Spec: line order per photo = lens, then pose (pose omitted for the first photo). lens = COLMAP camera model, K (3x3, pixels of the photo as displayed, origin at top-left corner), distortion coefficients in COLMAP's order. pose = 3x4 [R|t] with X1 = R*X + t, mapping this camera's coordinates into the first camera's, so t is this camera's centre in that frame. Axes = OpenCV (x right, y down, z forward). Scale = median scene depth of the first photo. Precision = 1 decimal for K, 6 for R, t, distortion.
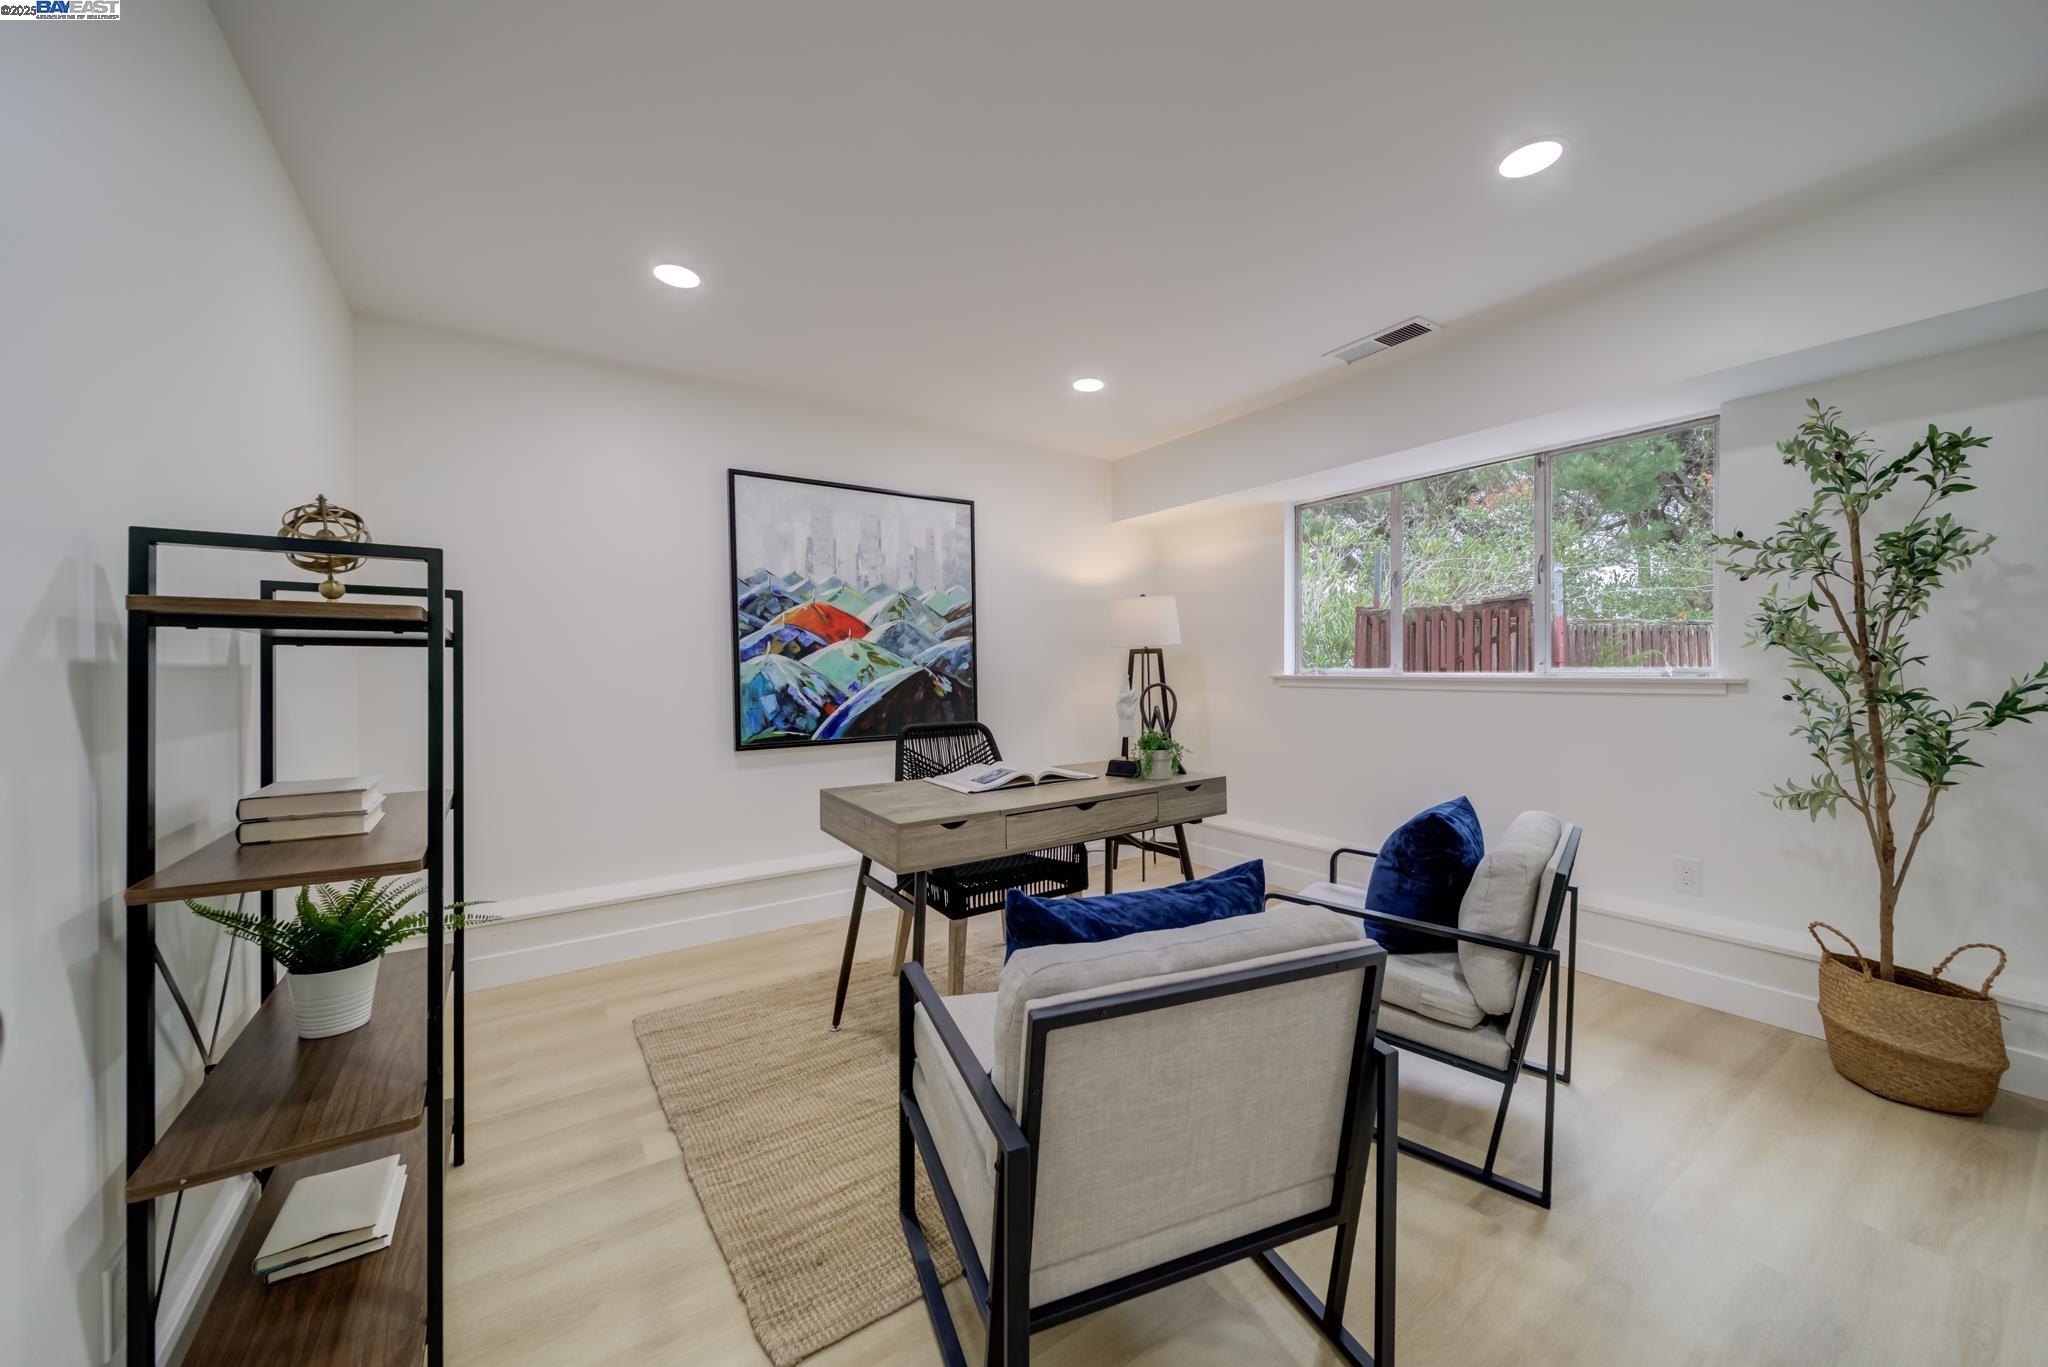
lens RADIAL K [[762.7, 0, 1024.3], [0, 762.7, 676.7], [0, 0, 1]] dist [-0.002377, -0.000731]
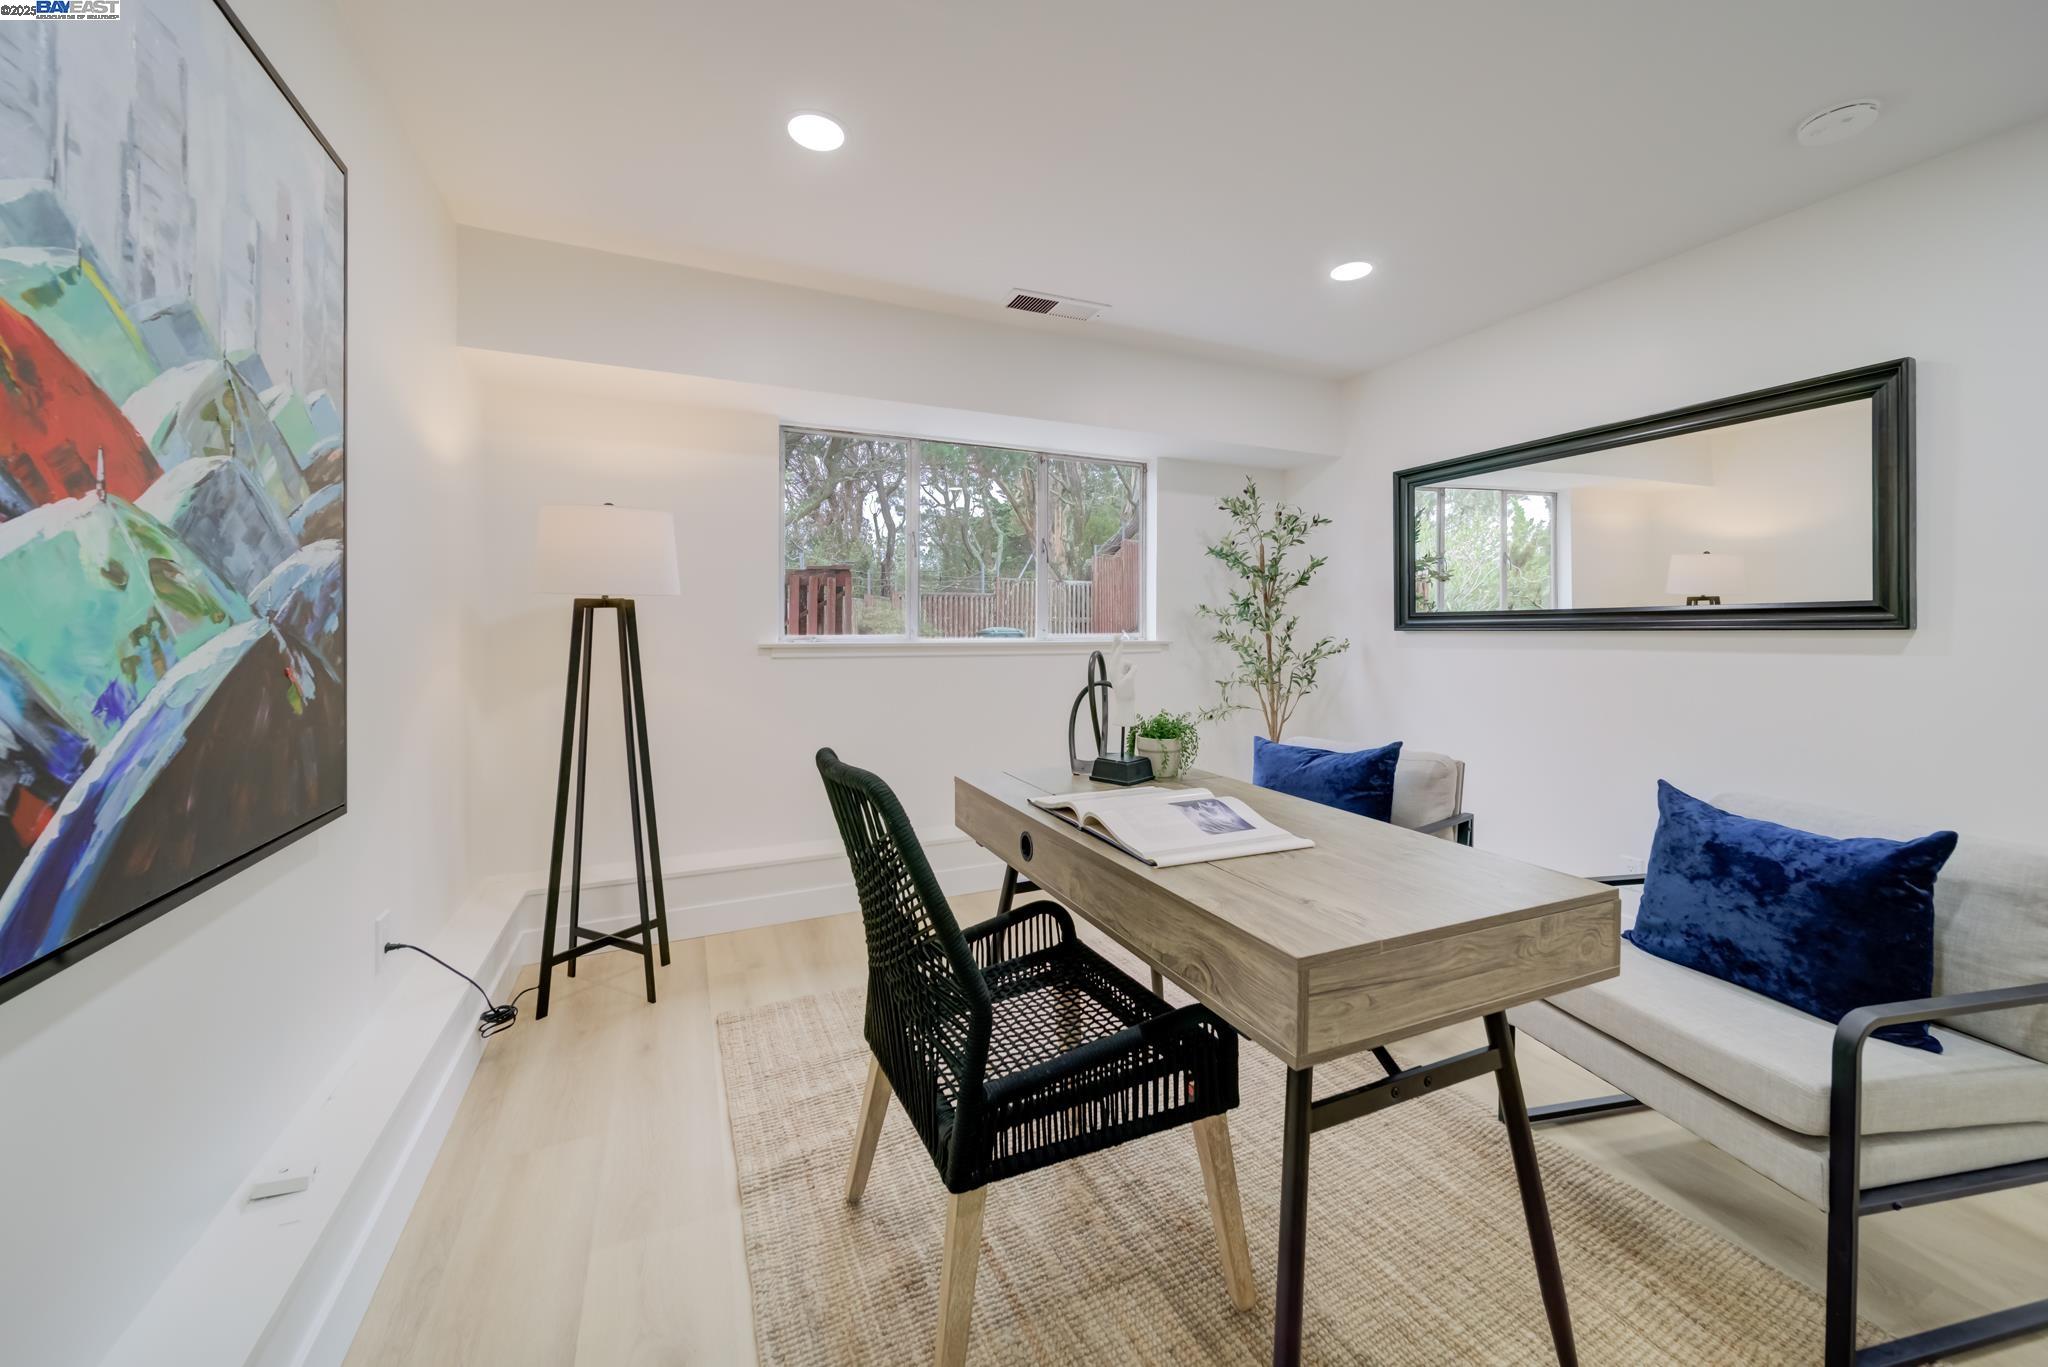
lens RADIAL K [[762.7, 0, 1027.1], [0, 762.7, 638.1], [0, 0, 1]] dist [-0.002377, -0.000731]
pose [[0.161115, -0.000765, 0.986935, -0.402821], [0.012799, 0.999917, -0.001314, -0.002691], [-0.986853, 0.012844, 0.161111, 0.676051]]
